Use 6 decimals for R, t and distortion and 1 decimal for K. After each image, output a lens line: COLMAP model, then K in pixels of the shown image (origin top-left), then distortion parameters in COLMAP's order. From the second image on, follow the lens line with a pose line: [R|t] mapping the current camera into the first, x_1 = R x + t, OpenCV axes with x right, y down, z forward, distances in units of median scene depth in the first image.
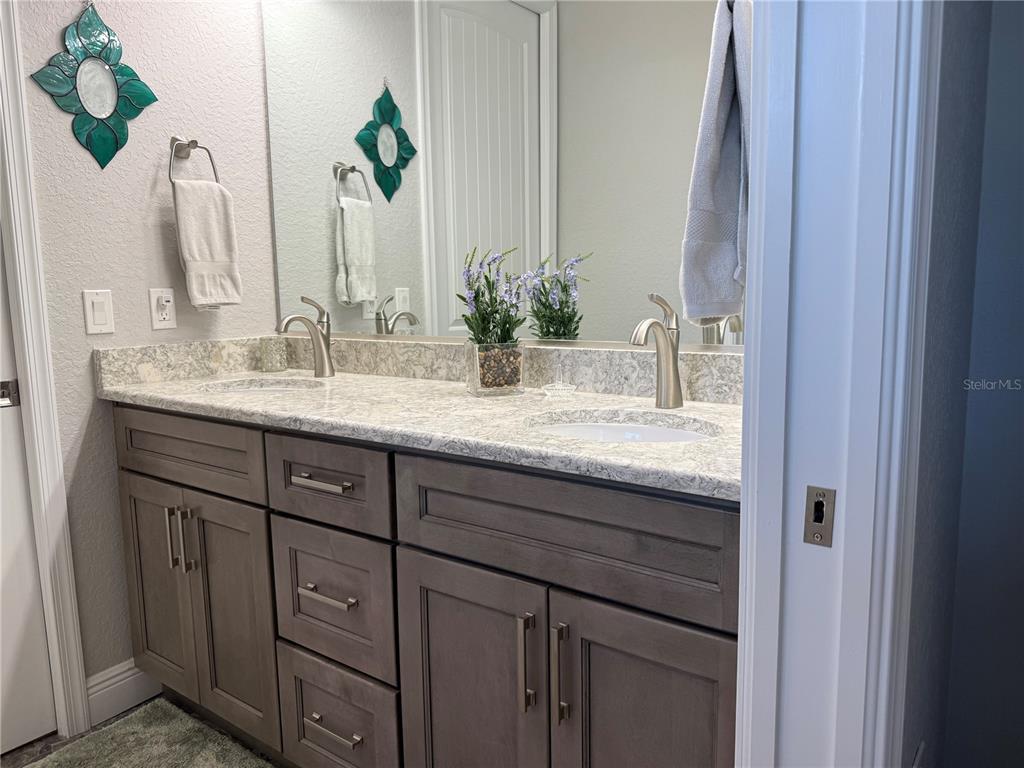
lens RADIAL K [[718.0, 0, 516.6], [0, 718.0, 383.6], [0, 0, 1]] dist [0.086630, -0.117133]
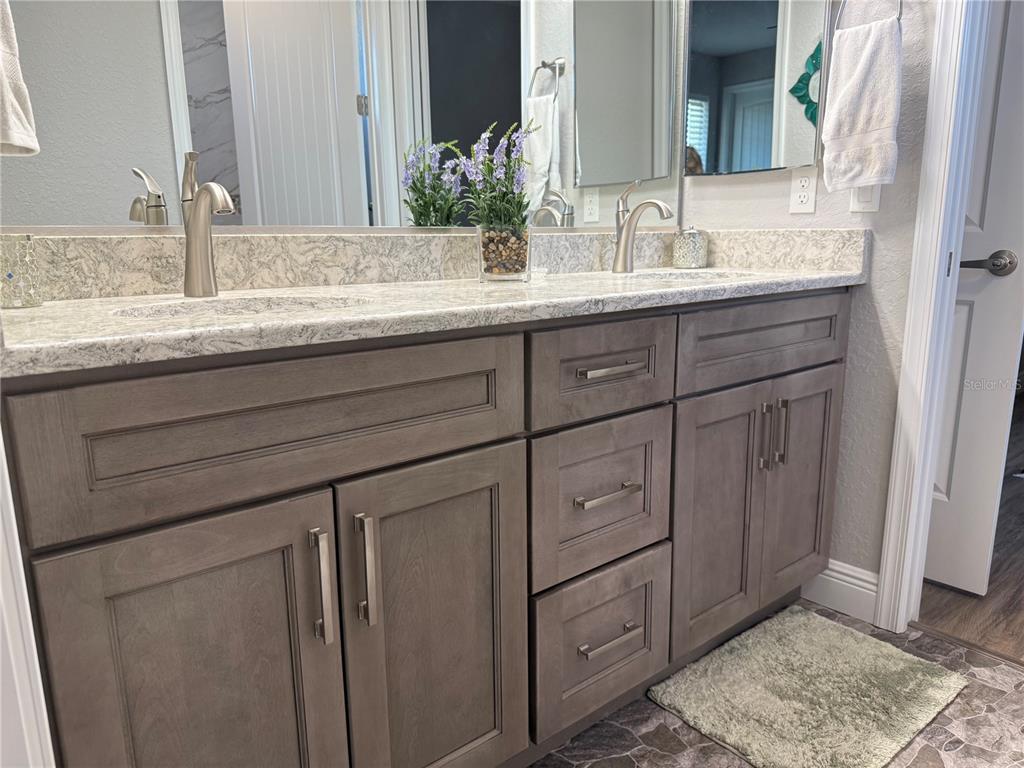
lens RADIAL K [[769.5, 0, 514.3], [0, 769.5, 384.1], [0, 0, 1]] dist [0.106702, -0.172291]
pose [[0.197121, -0.168134, 0.965854, -0.962939], [0.128587, 0.981108, 0.144546, 0.001418], [-0.971910, 0.095703, 0.215016, 0.720502]]
